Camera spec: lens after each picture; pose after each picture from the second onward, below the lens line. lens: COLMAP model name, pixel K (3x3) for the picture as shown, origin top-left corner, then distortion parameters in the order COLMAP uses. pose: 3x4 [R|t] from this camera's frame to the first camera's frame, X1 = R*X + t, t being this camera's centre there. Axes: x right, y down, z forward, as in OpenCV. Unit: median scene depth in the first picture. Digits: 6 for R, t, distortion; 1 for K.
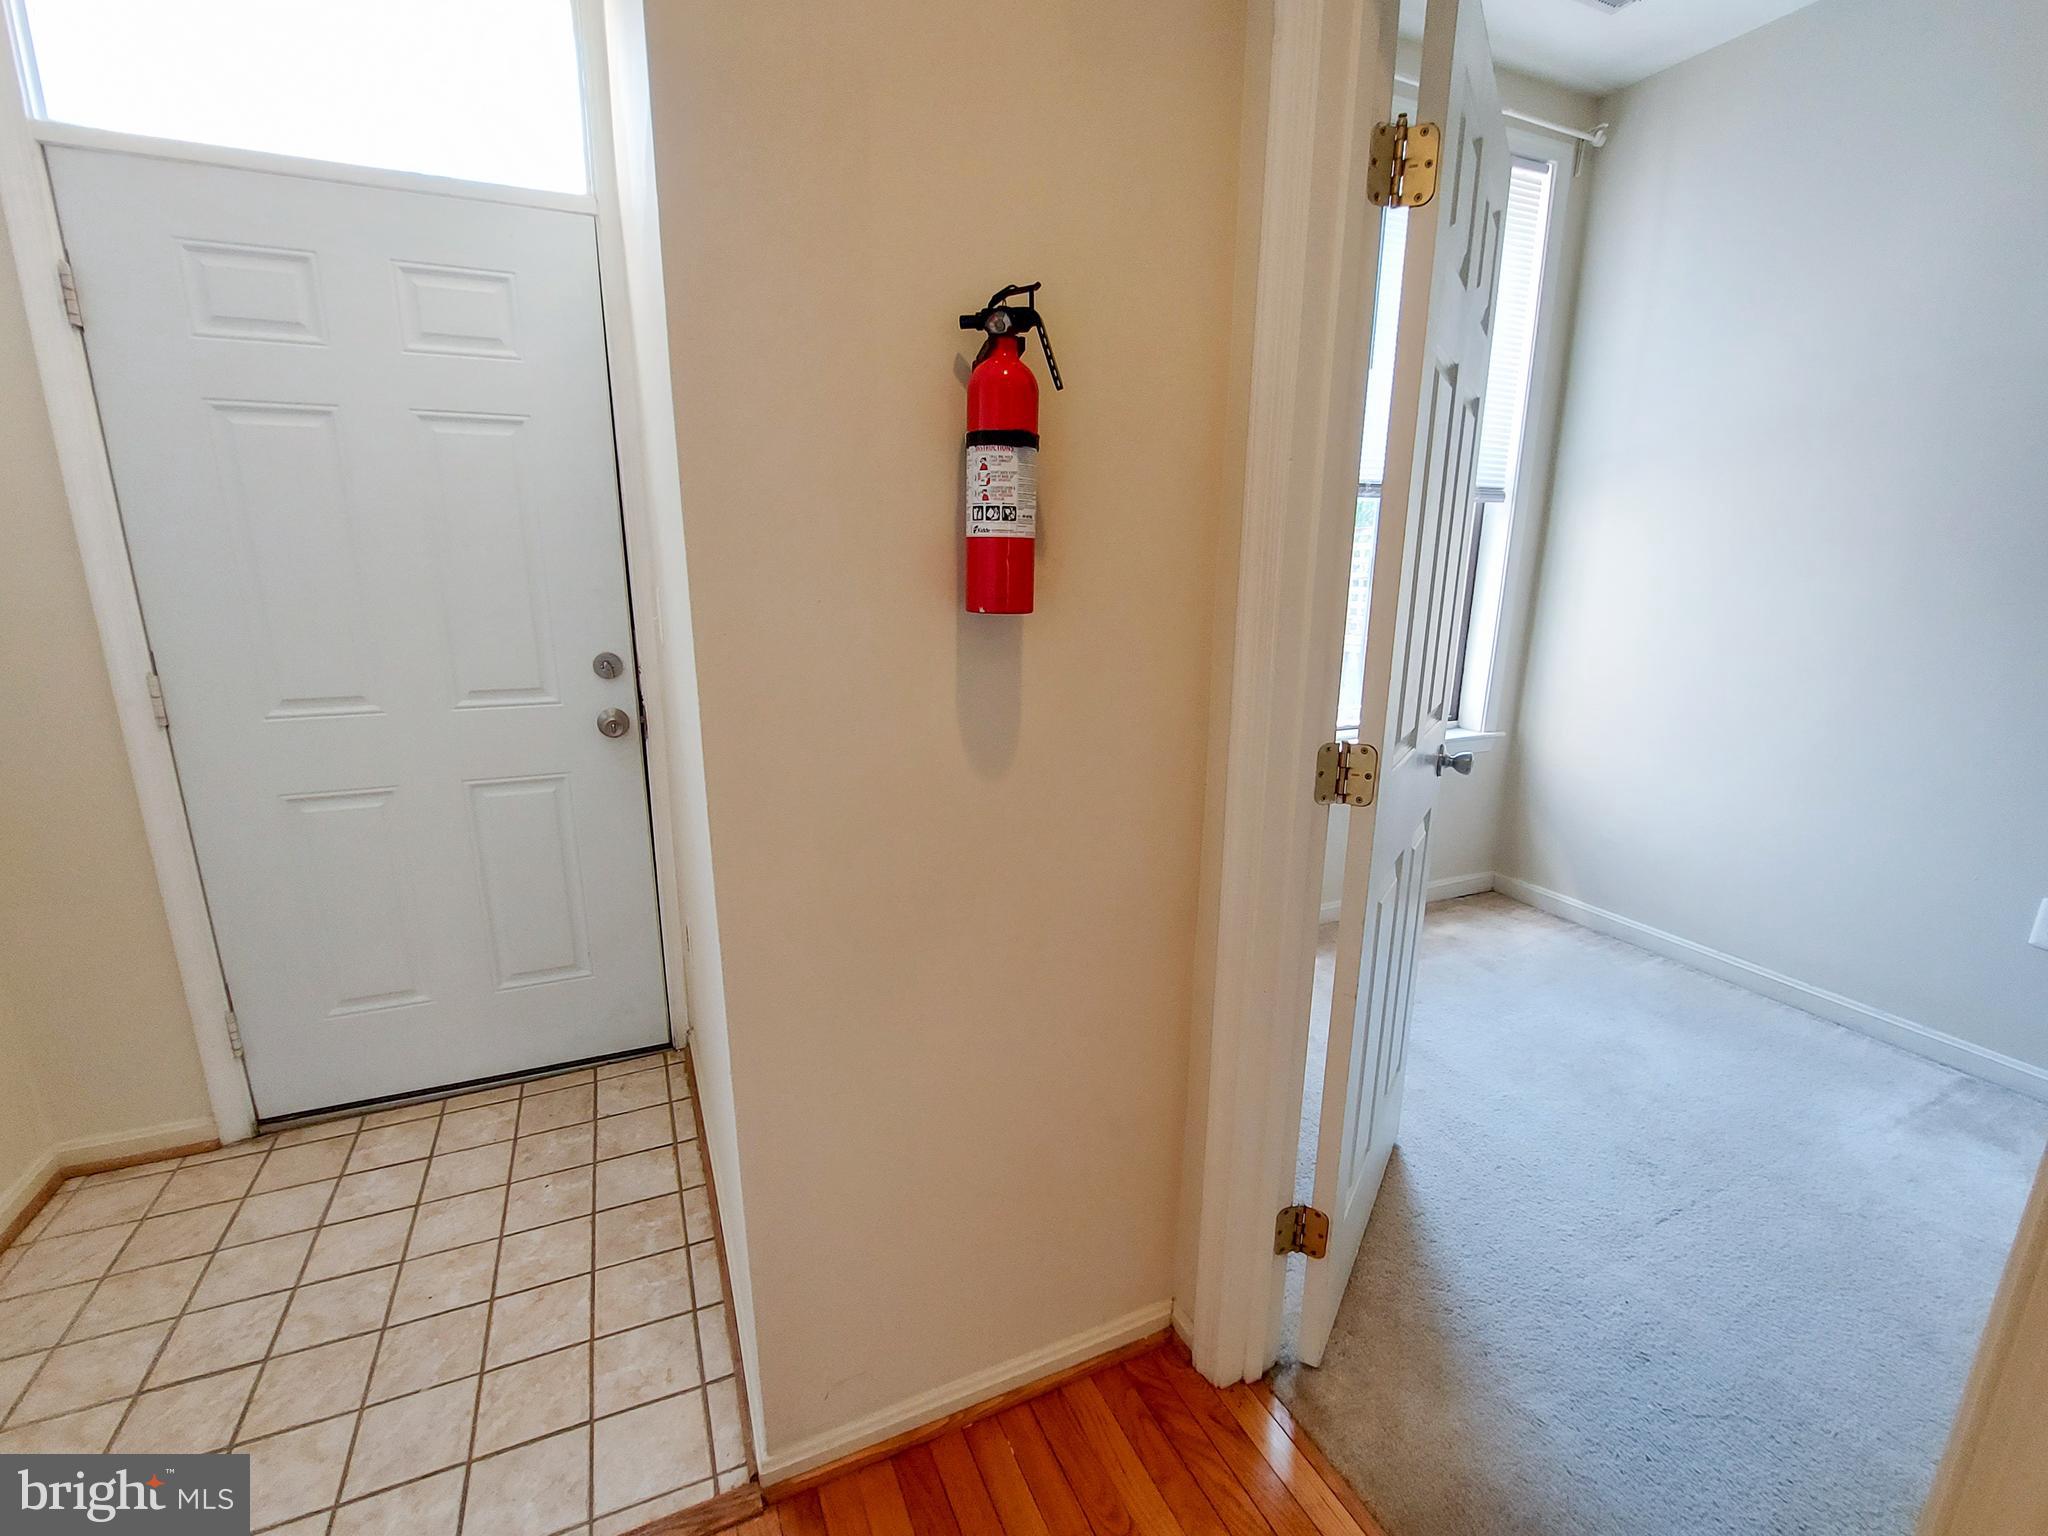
lens RADIAL K [[931.1, 0, 1024.0], [0, 931.1, 768.0], [0, 0, 1]] dist [0.000009, -0.000039]
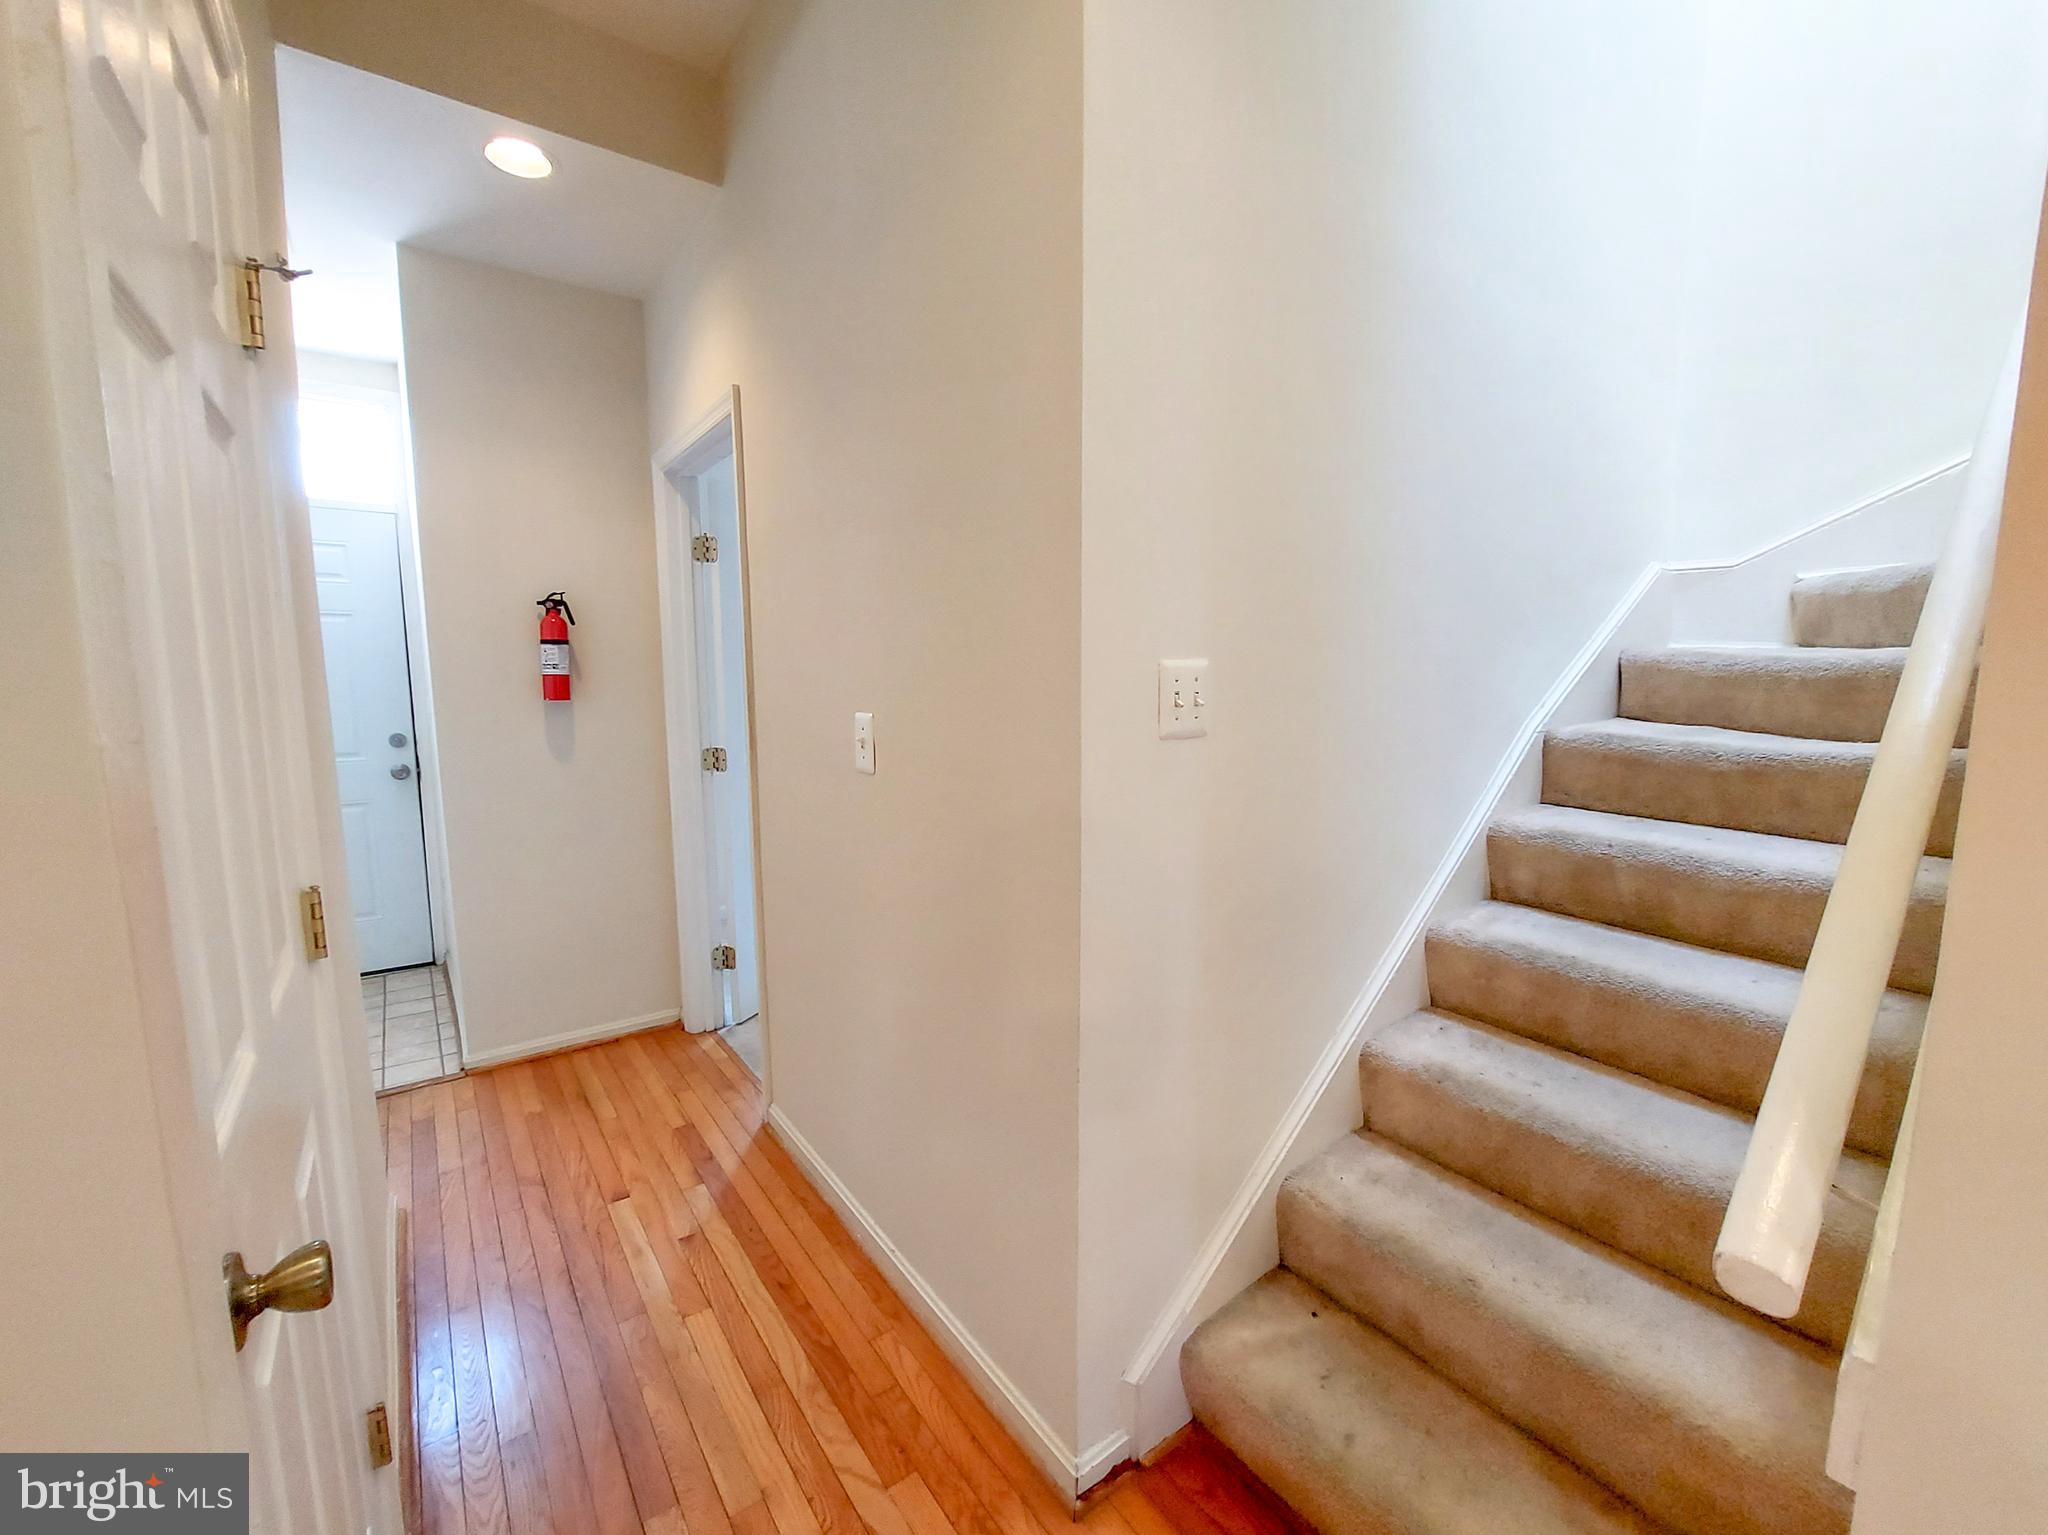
lens RADIAL K [[868.2, 0, 1024.0], [0, 868.2, 767.5], [0, 0, 1]] dist [-0.000010, -0.000049]
pose [[0.977030, -0.035818, 0.210070, 0.595764], [0.060663, 0.991736, -0.113045, 0.312235], [-0.204285, 0.123192, 0.971129, -1.359493]]
